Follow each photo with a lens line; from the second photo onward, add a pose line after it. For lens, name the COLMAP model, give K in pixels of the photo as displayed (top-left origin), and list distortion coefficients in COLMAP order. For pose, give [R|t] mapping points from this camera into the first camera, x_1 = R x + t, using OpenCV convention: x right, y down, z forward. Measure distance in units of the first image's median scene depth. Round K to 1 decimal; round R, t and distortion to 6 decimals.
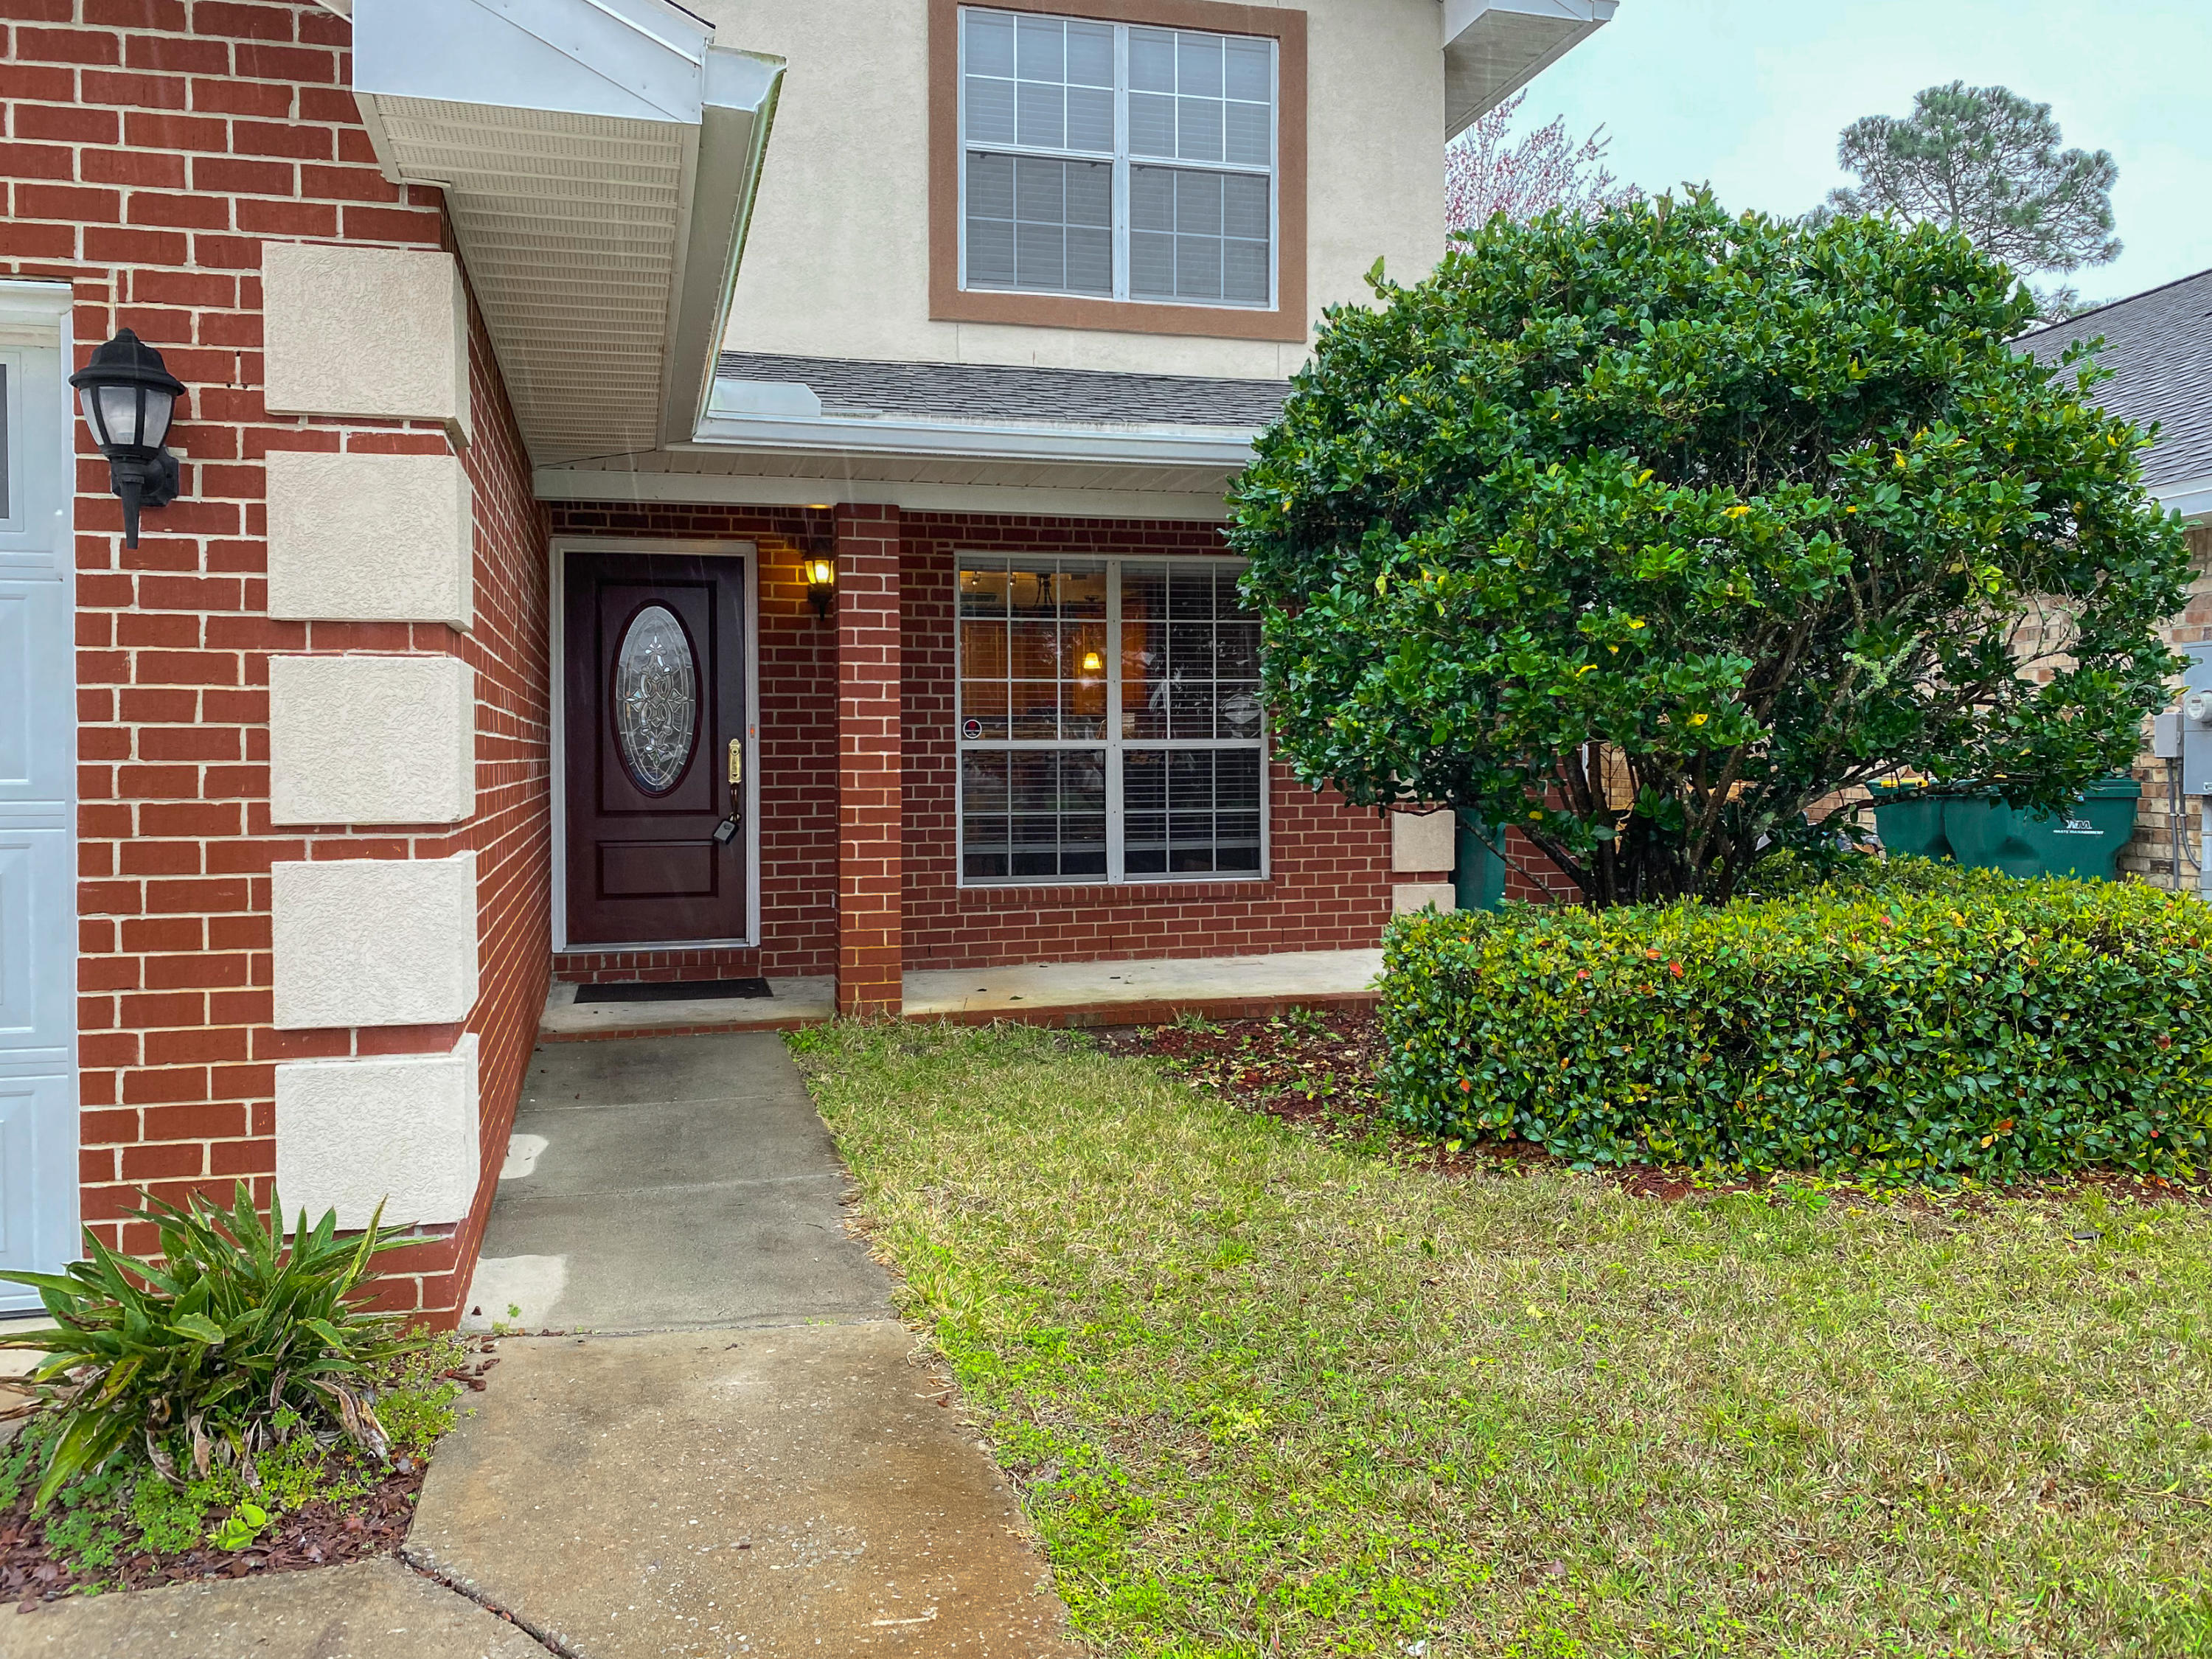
lens RADIAL K [[1852.2, 0, 1204.9], [0, 1852.2, 783.3], [0, 0, 1]] dist [0.053563, -0.057047]
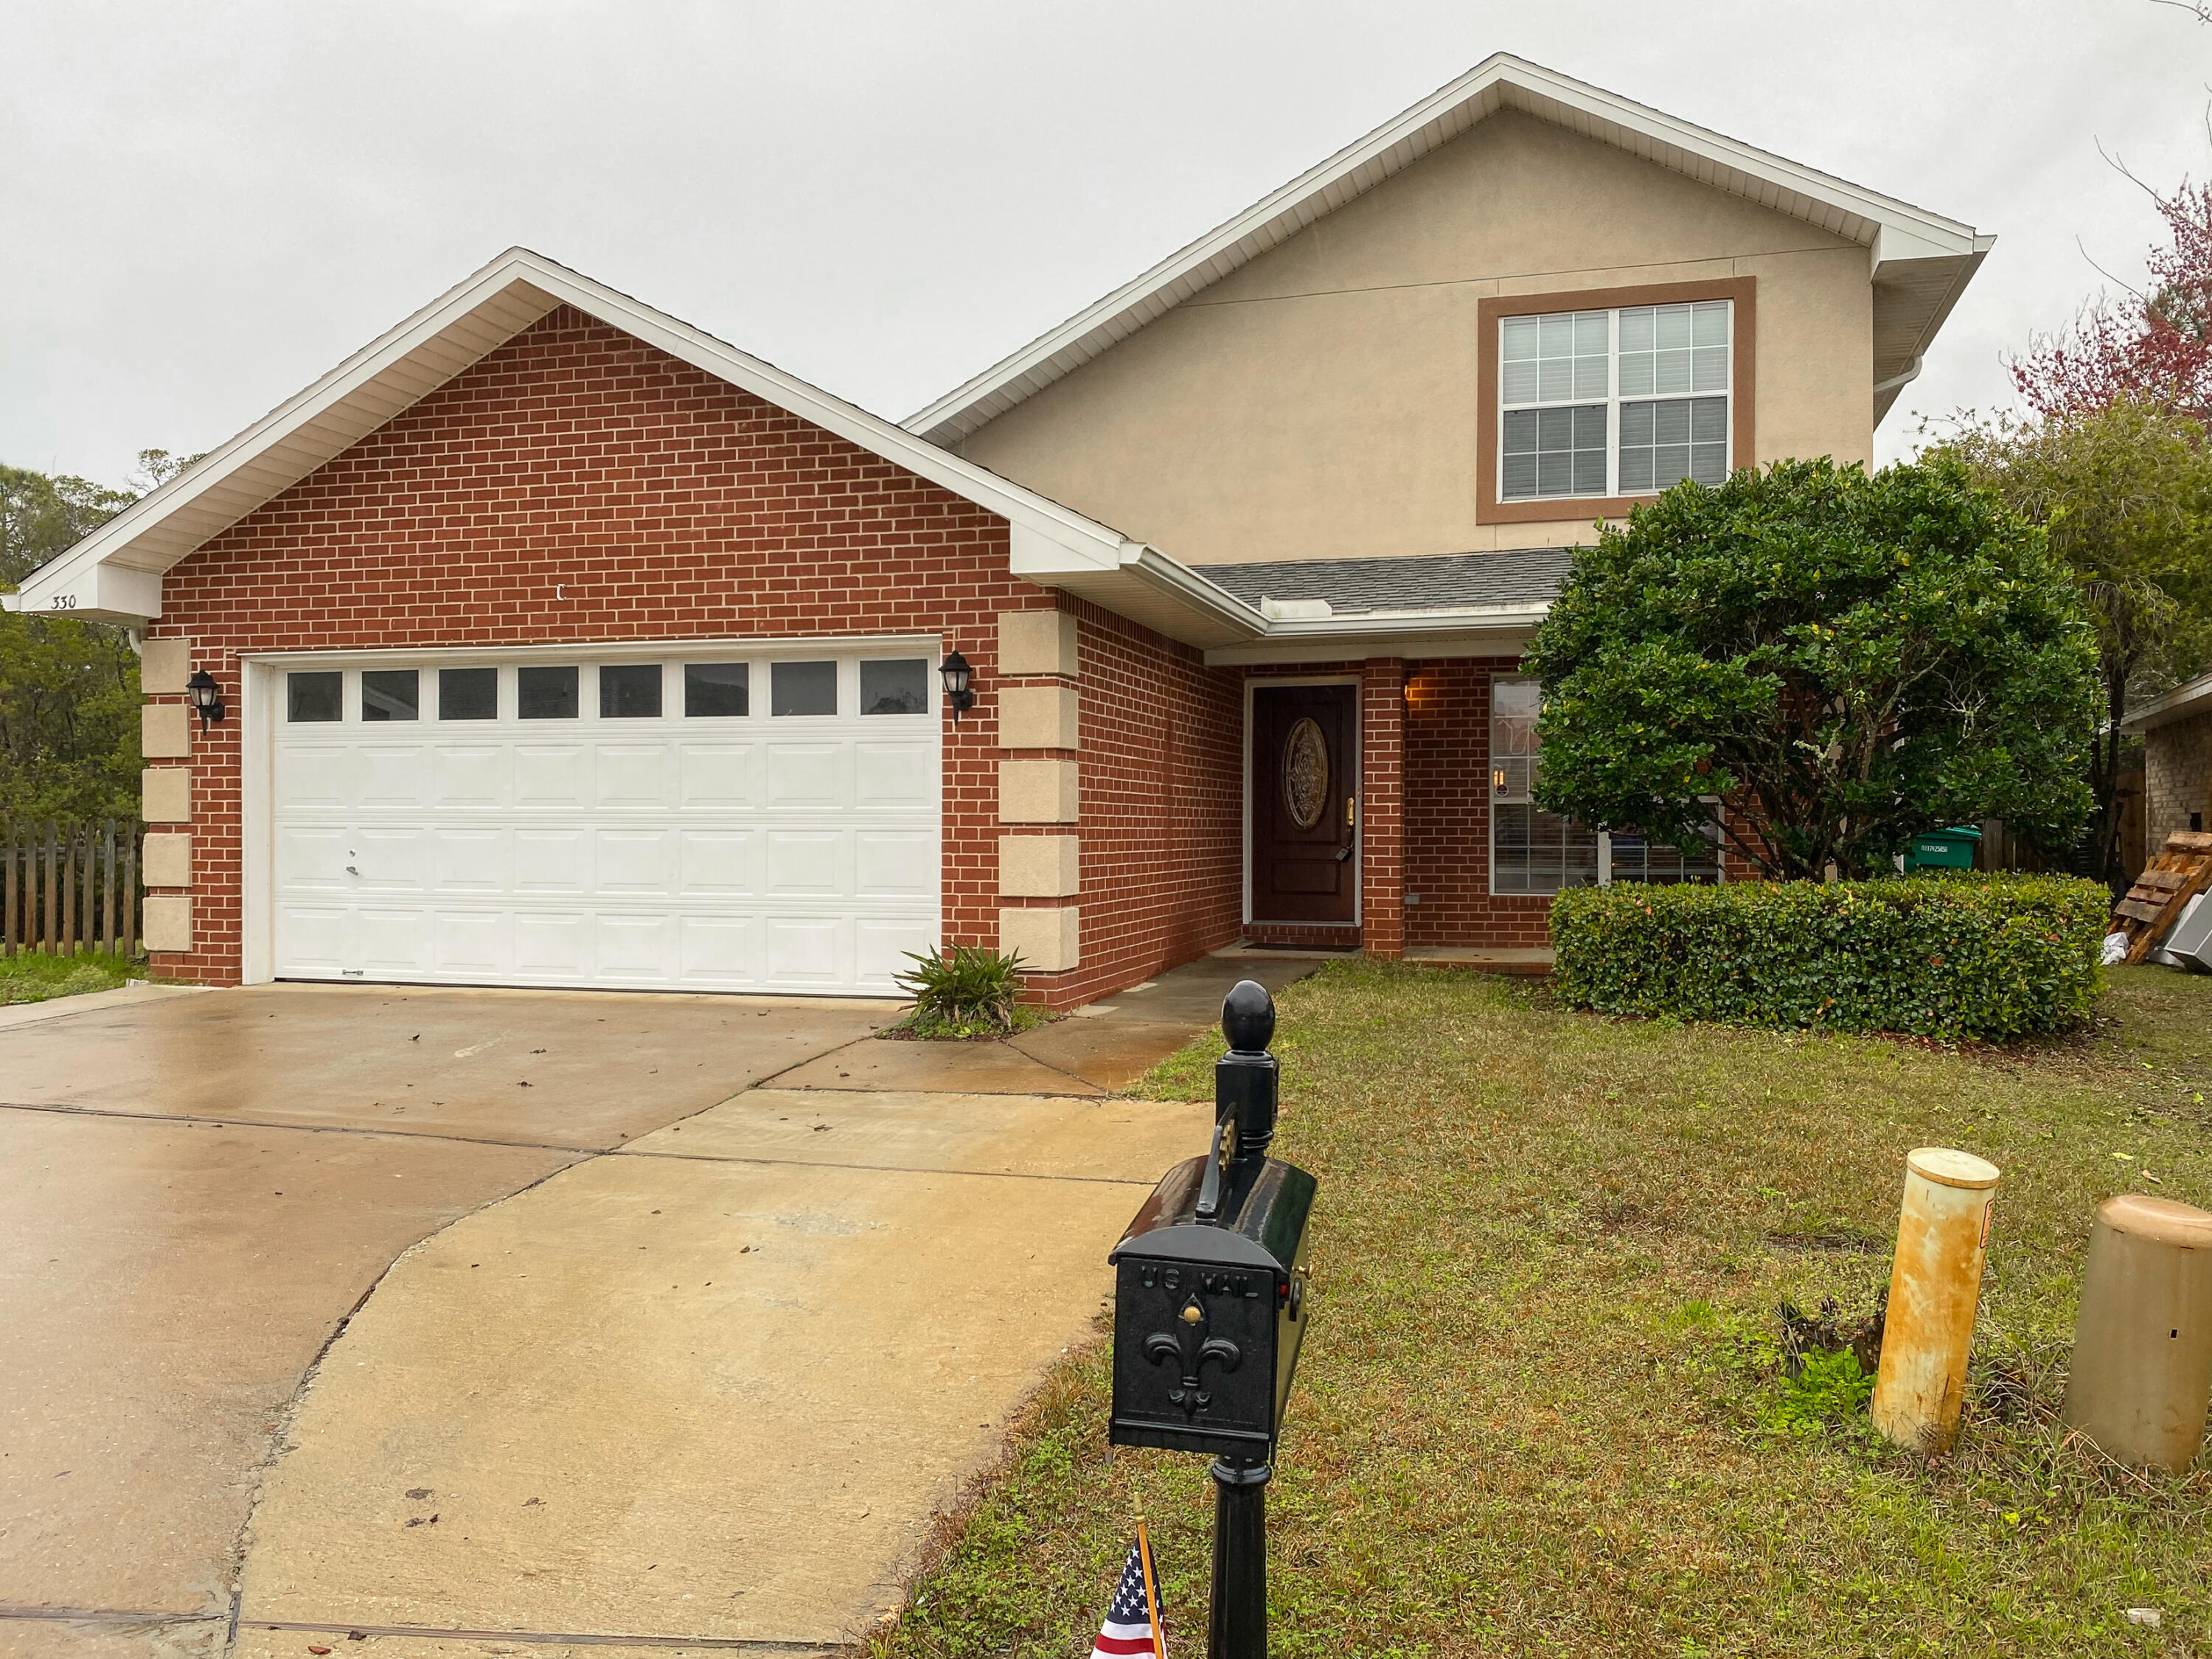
lens RADIAL K [[1680.4, 0, 1106.0], [0, 1680.4, 829.5], [0, 0, 1]] dist [0.159969, -0.410656]
pose [[0.858625, 0.005781, -0.512571, 0.321485], [-0.011190, 0.999910, -0.007468, 0.017401], [0.512481, 0.012147, 0.858612, -0.372781]]
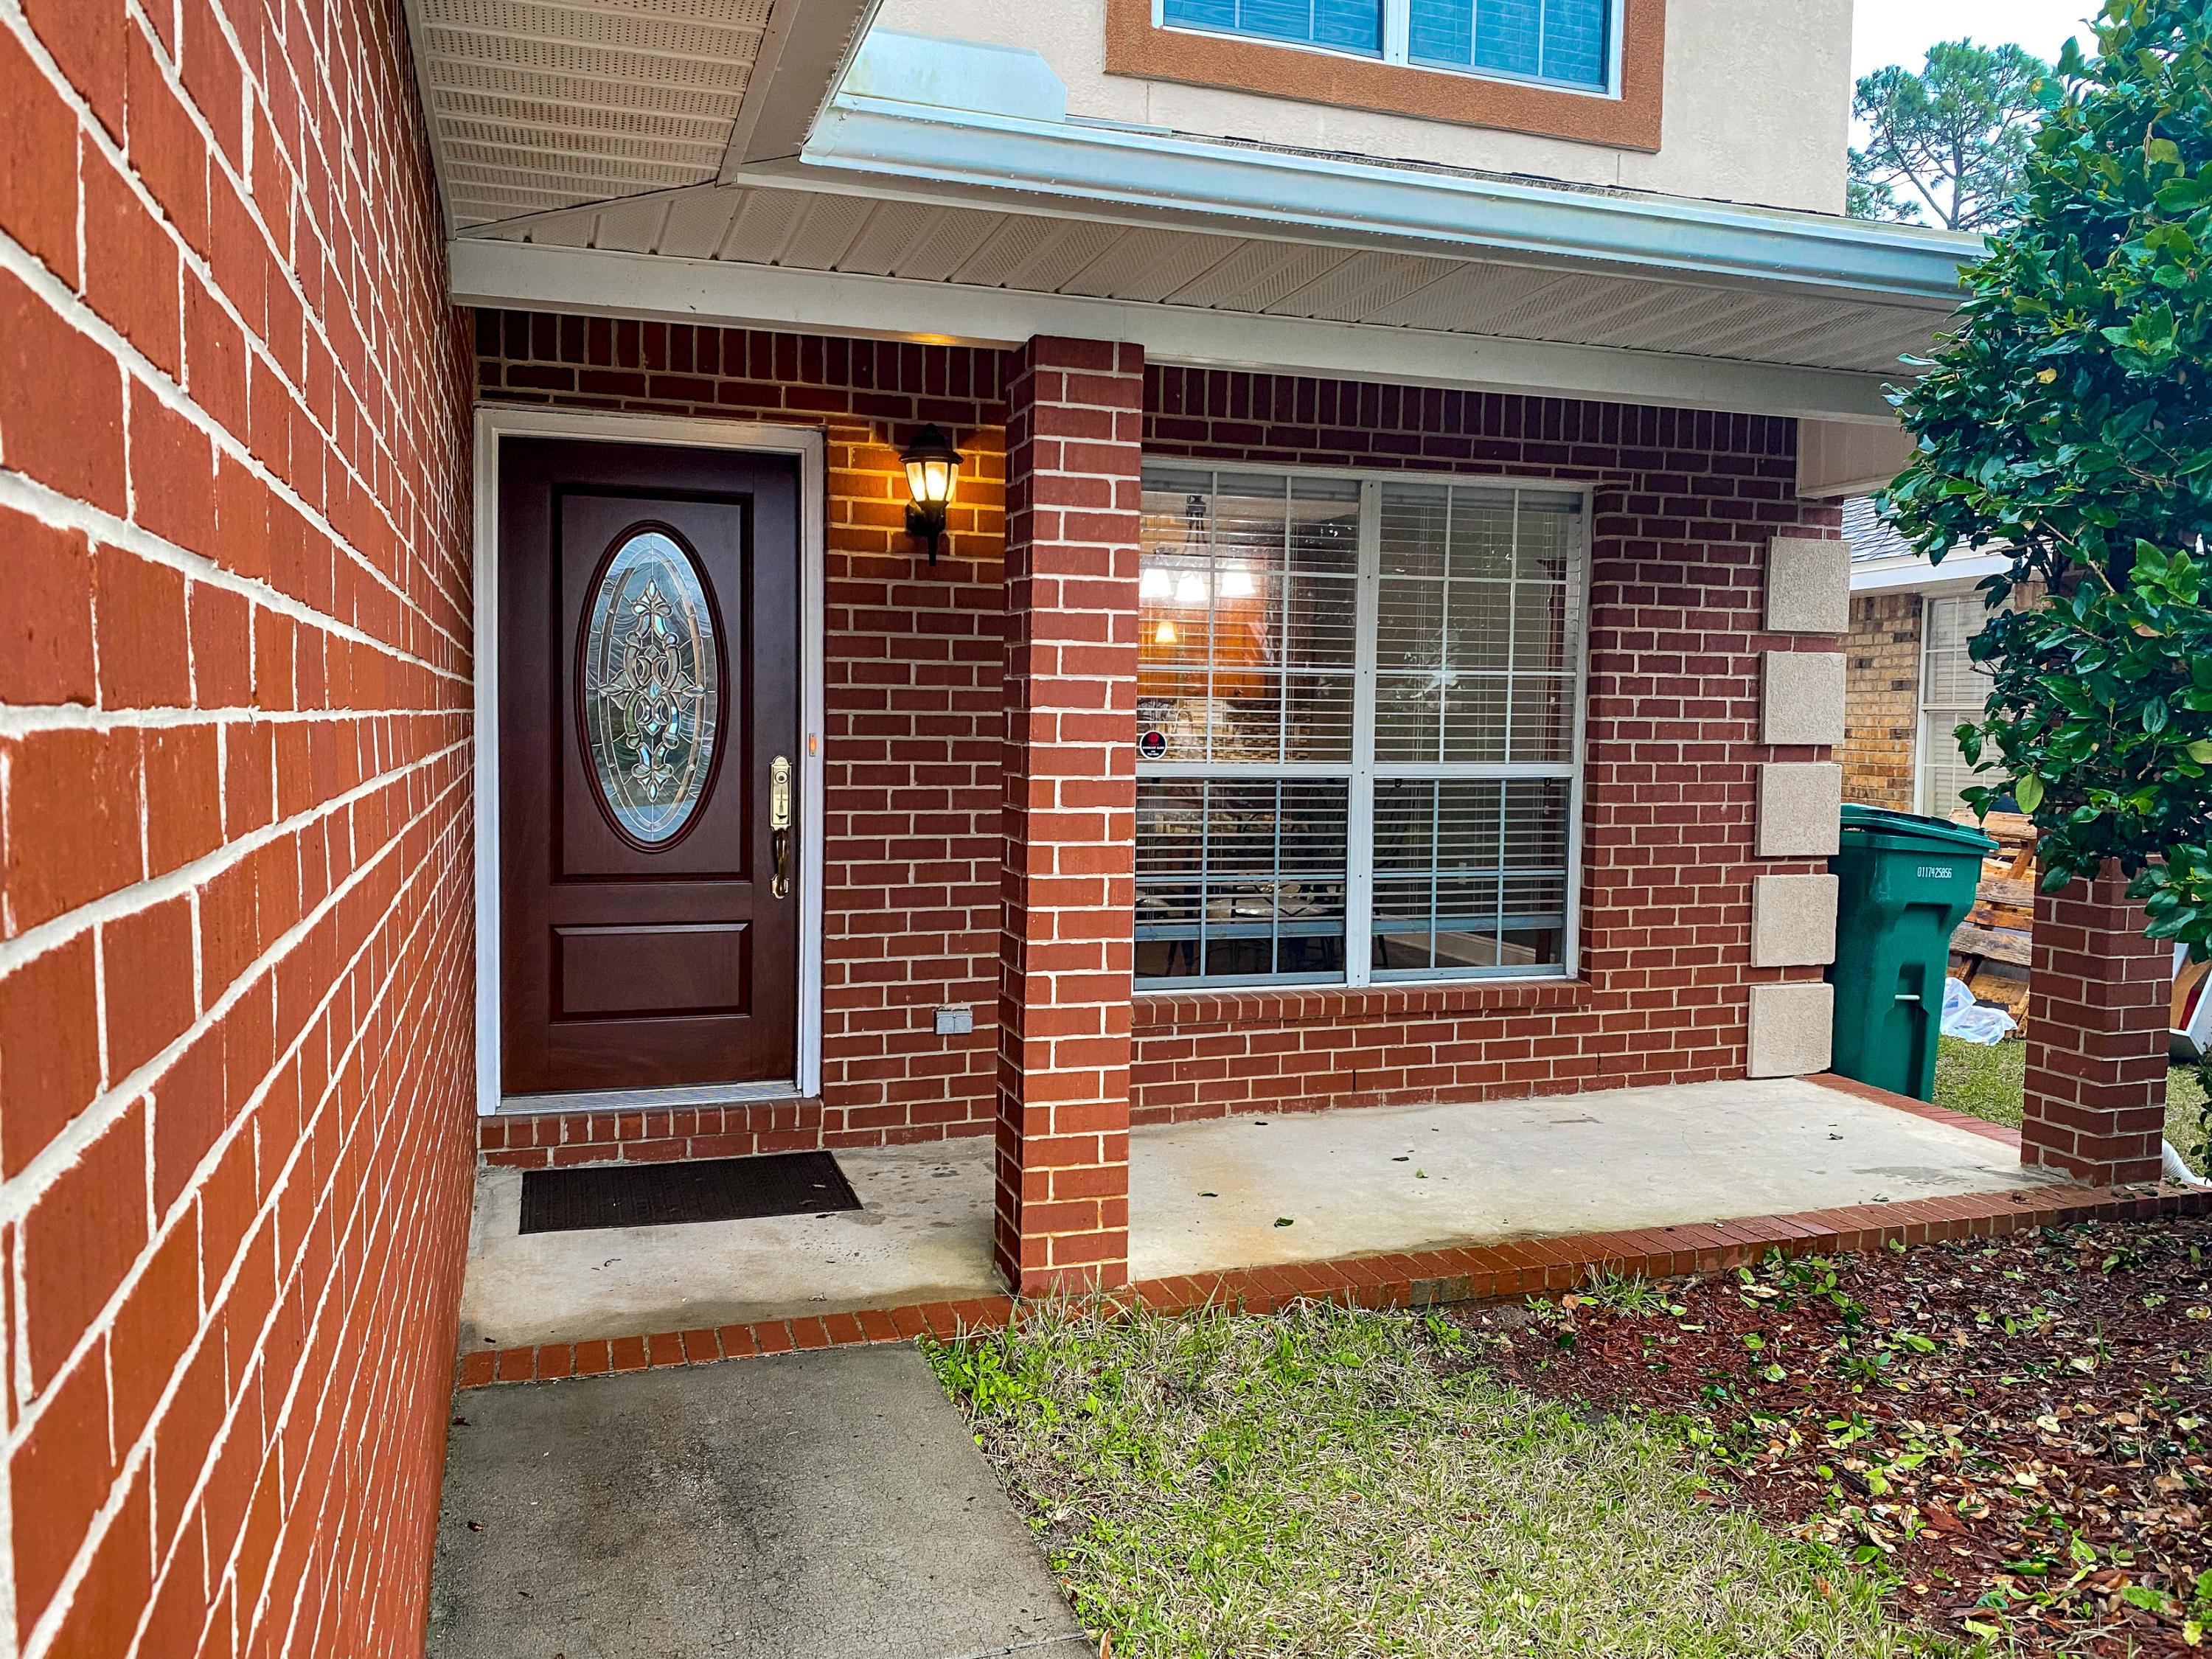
lens RADIAL K [[1706.2, 0, 1155.9], [0, 1706.2, 828.0], [0, 0, 1]] dist [0.011717, -0.001267]
pose [[0.998455, 0.018375, 0.052431, -0.161127], [-0.021084, 0.998446, 0.051579, -0.032310], [-0.051402, -0.052604, 0.997292, 0.440575]]
